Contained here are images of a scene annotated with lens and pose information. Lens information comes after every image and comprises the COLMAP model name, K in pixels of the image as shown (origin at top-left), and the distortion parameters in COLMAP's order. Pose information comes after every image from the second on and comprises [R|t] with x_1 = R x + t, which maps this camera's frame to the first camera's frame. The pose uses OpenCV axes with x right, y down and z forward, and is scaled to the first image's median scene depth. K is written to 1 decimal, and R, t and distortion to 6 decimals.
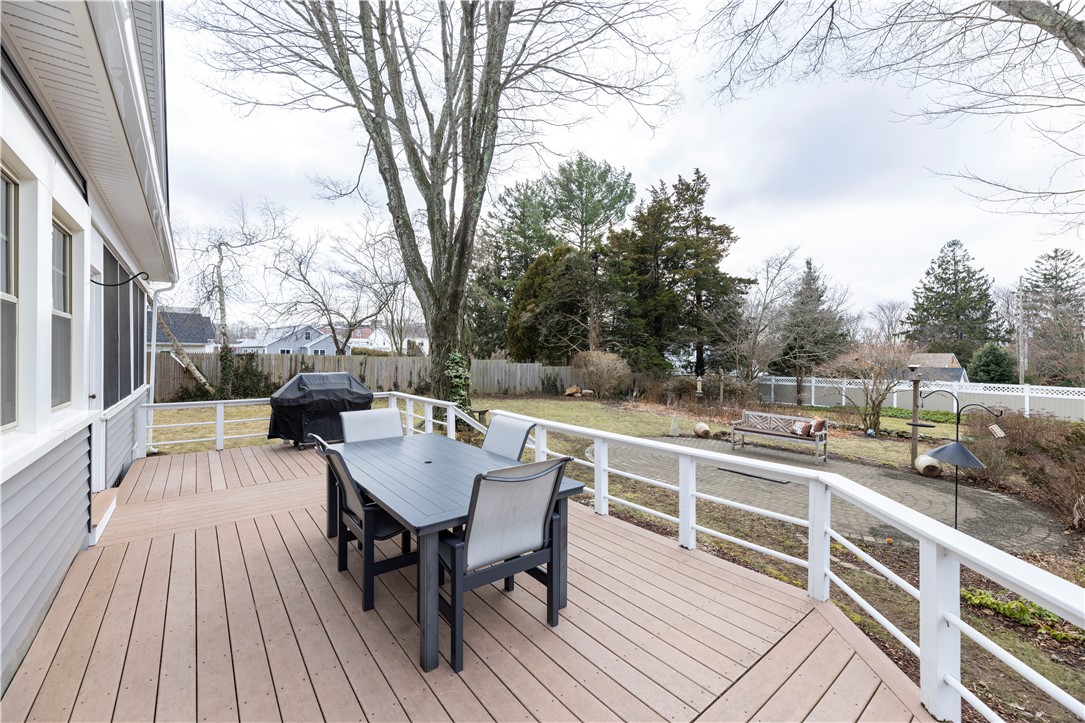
lens RADIAL K [[436.0, 0, 544.3], [0, 436.0, 354.9], [0, 0, 1]] dist [-0.001215, 0.000032]
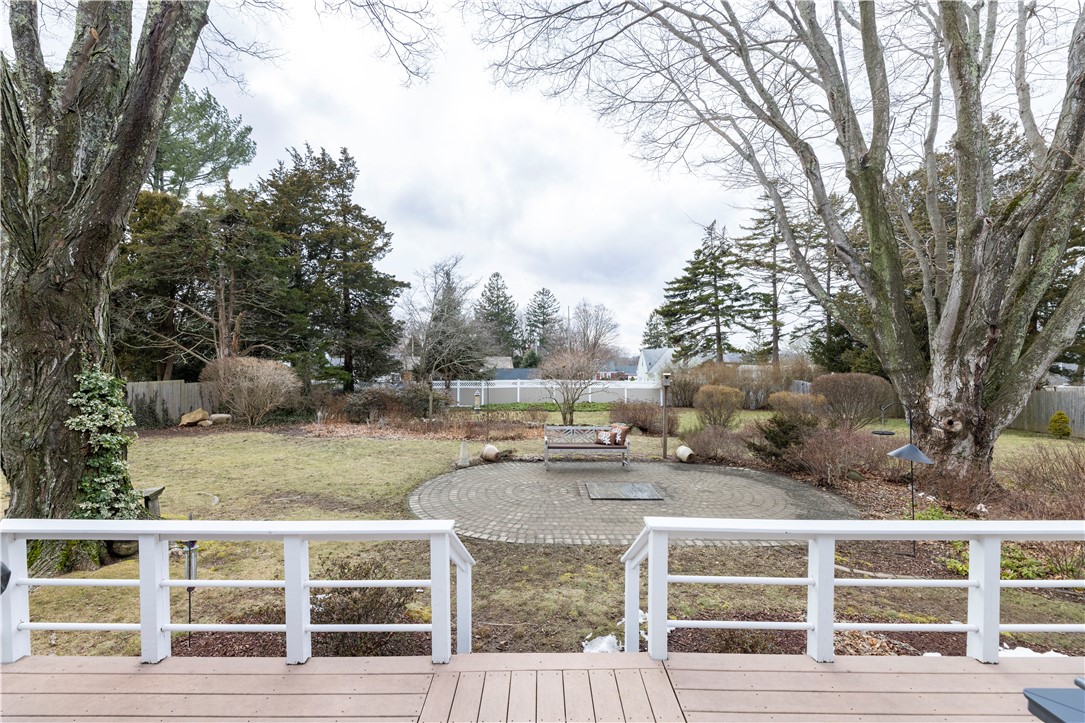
lens RADIAL K [[436.0, 0, 541.8], [0, 436.0, 359.5], [0, 0, 1]] dist [-0.001215, 0.000032]
pose [[0.623476, -0.005544, 0.781823, -0.093564], [0.000522, 0.999978, 0.006675, -0.006988], [-0.781842, -0.003754, 0.623465, 0.144859]]
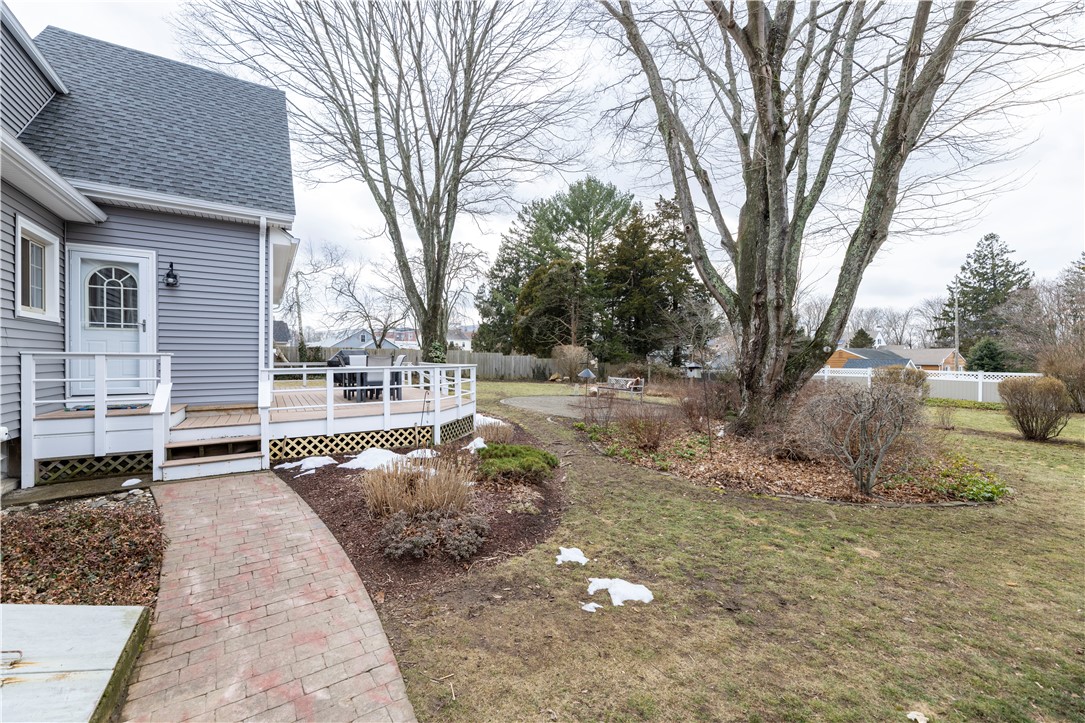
lens RADIAL K [[436.0, 0, 544.9], [0, 436.0, 361.6], [0, 0, 1]] dist [-0.001215, 0.000032]
pose [[0.993964, -0.004586, -0.109607, 0.134953], [0.005750, 0.999930, 0.010306, 0.018647], [0.109552, -0.010874, 0.993922, -0.204281]]
